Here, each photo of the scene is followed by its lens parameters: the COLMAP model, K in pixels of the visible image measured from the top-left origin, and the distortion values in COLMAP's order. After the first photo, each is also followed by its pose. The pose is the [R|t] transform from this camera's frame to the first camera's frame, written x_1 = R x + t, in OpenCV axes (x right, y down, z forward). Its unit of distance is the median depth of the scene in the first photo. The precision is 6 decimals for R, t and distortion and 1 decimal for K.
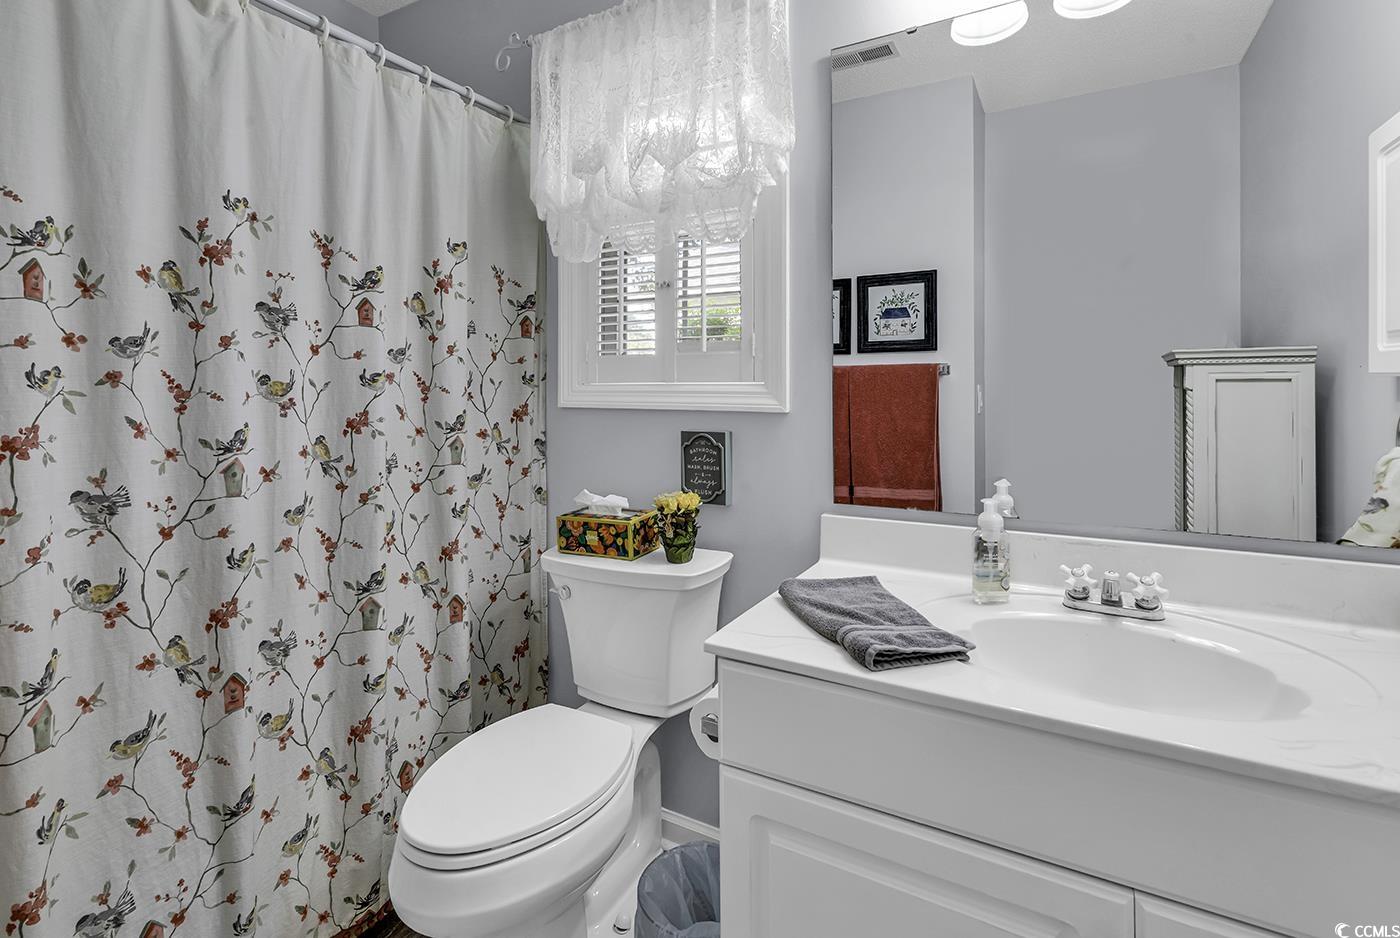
lens RADIAL K [[598.9, 0, 724.4], [0, 598.9, 400.1], [0, 0, 1]] dist [0.010263, 0.000128]
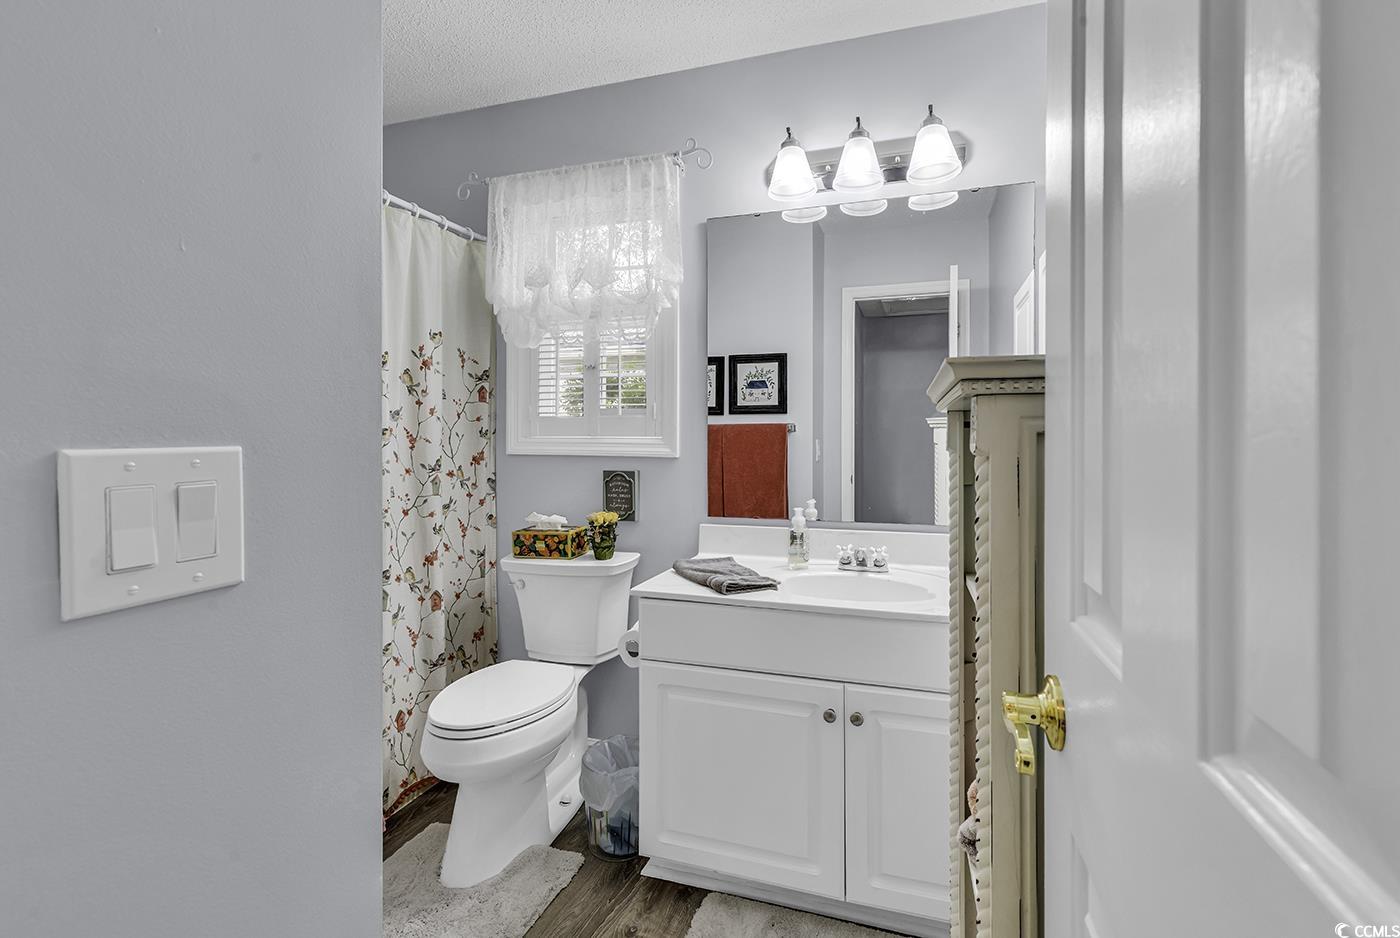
lens RADIAL K [[629.0, 0, 699.5], [0, 629.0, 436.6], [0, 0, 1]] dist [0.001118, 0.000180]
pose [[0.988231, 0.007891, 0.152762, -0.073684], [-0.003778, 0.999623, -0.027194, 0.010283], [-0.152919, 0.026296, 0.987889, -0.510275]]
